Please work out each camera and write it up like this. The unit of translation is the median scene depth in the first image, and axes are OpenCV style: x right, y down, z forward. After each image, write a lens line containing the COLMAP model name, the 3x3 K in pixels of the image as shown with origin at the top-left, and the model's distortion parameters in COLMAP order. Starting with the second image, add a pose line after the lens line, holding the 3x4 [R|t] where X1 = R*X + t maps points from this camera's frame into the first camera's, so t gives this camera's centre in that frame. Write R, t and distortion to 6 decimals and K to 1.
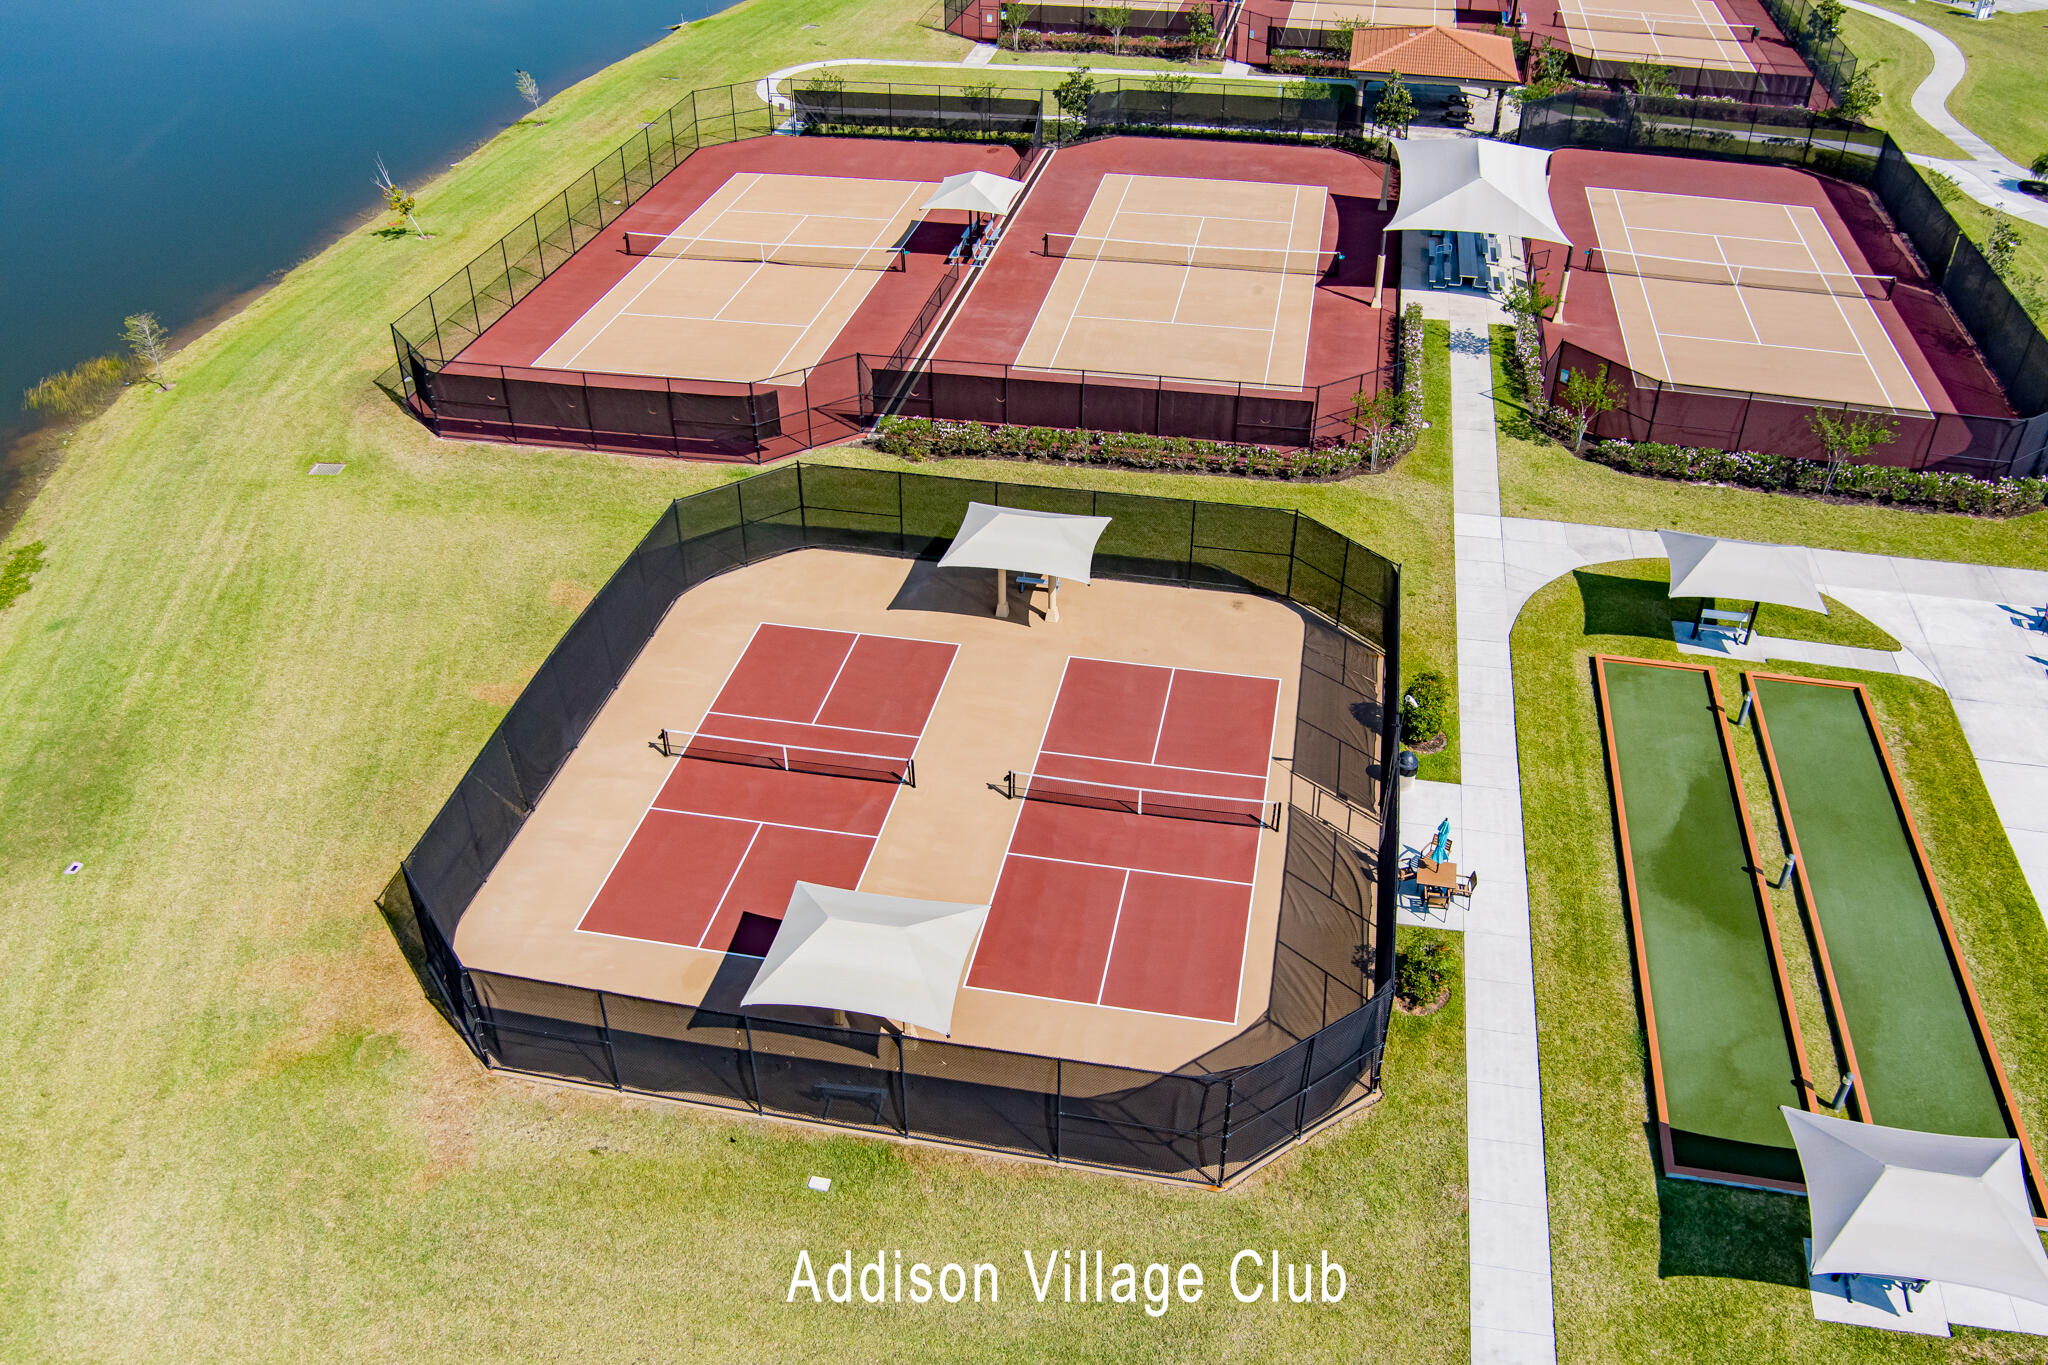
lens RADIAL K [[1672.3, 0, 1024.0], [0, 1672.3, 682.5], [0, 0, 1]] dist [-0.081685, 0.013091]
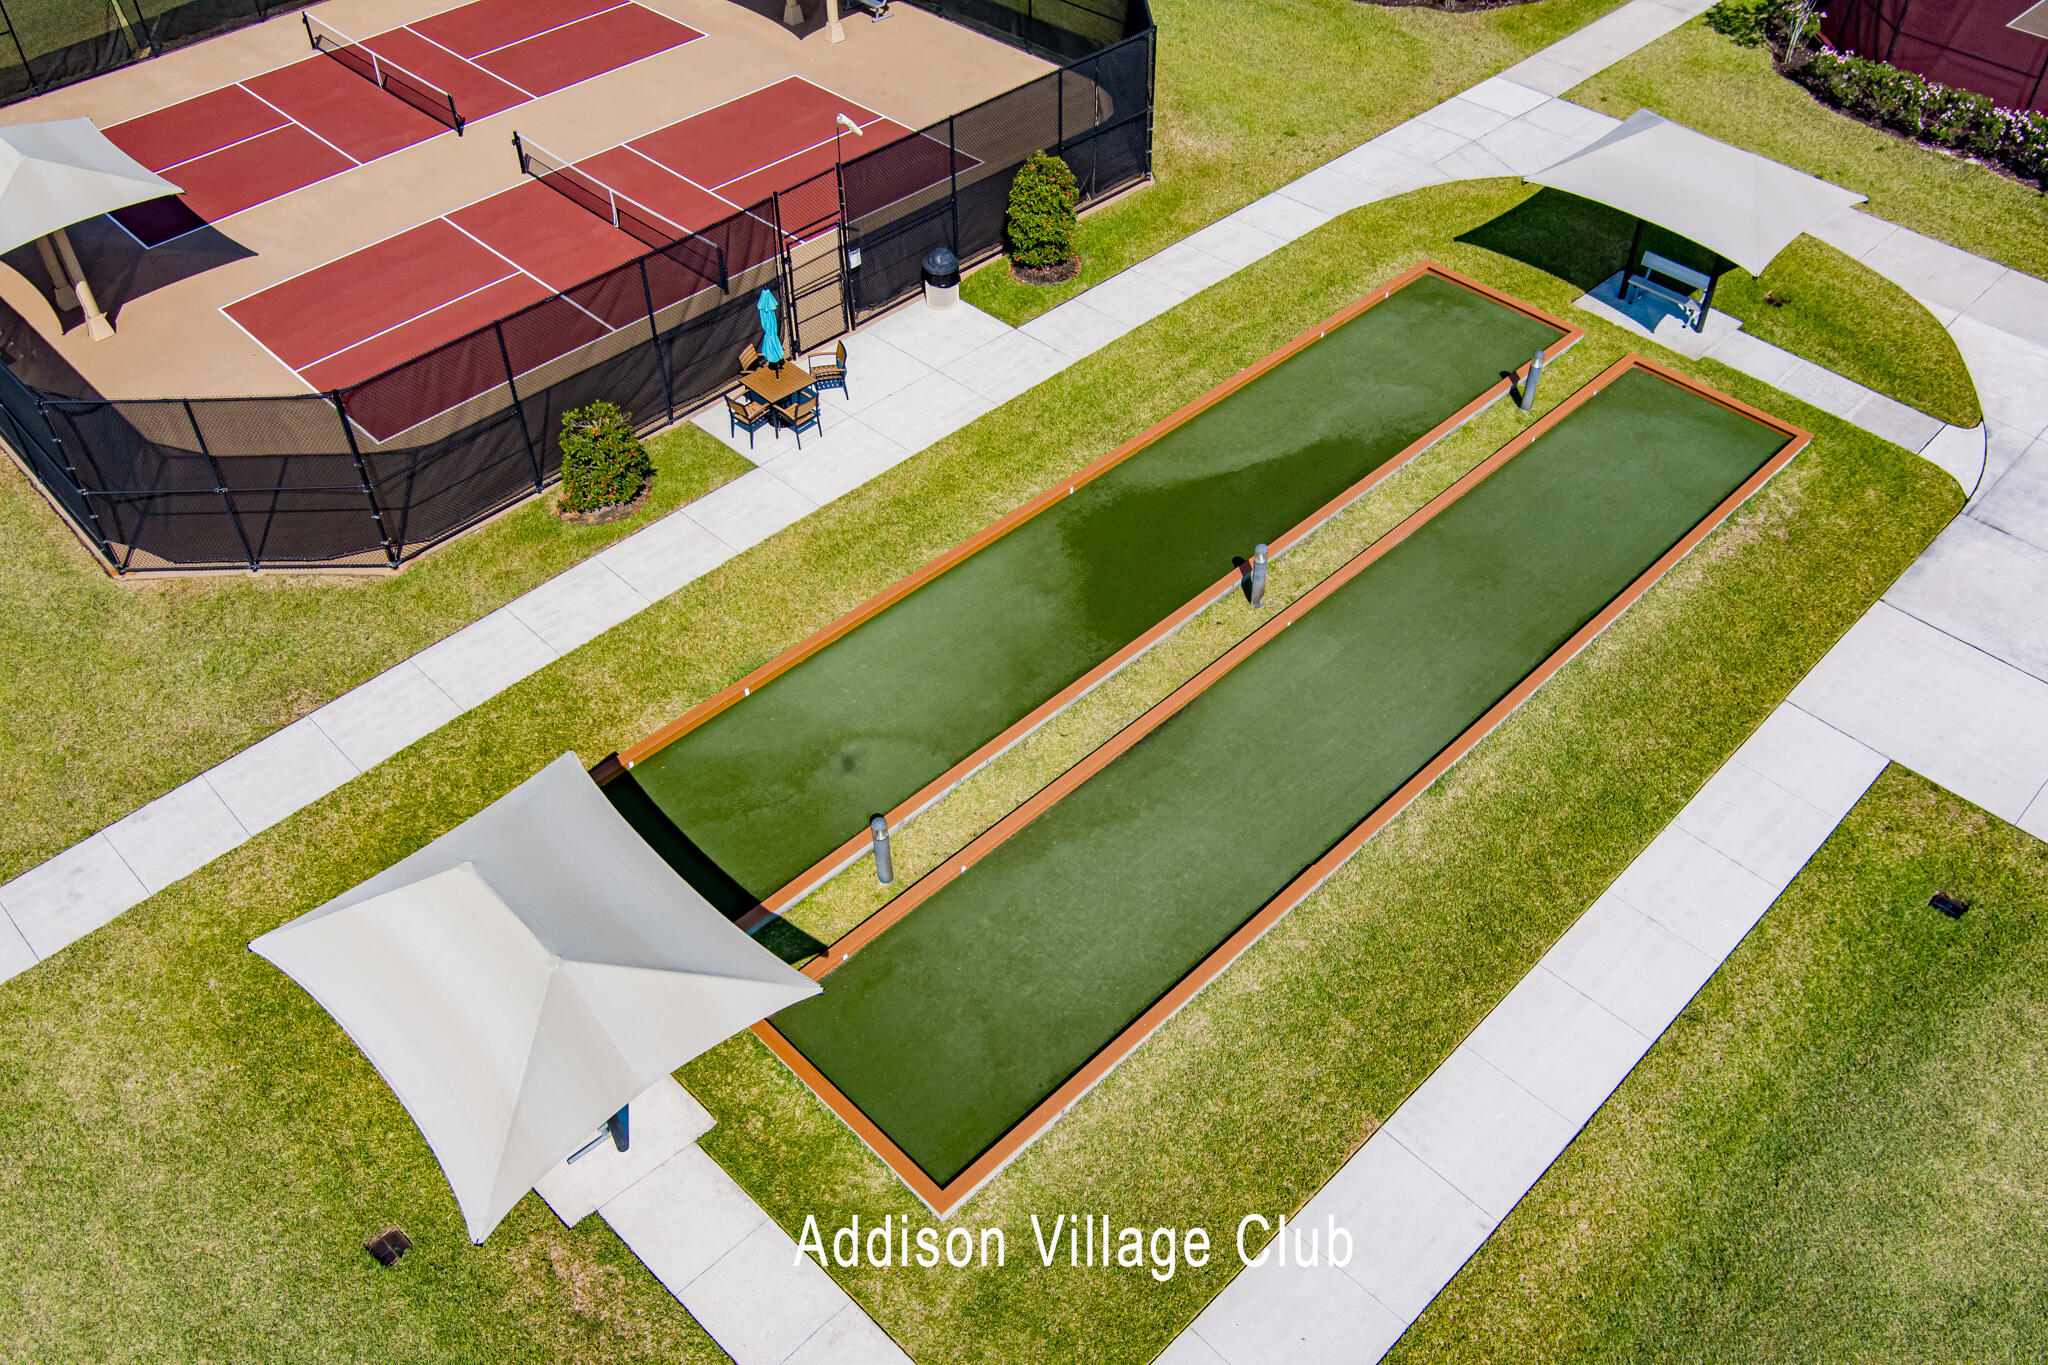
lens RADIAL K [[1672.3, 0, 1024.0], [0, 1672.3, 682.5], [0, 0, 1]] dist [-0.081685, 0.013091]
pose [[0.827355, 0.384290, -0.409639, 0.535199], [-0.313624, 0.921103, 0.230671, 0.033173], [0.465965, -0.062374, 0.882602, 0.362858]]
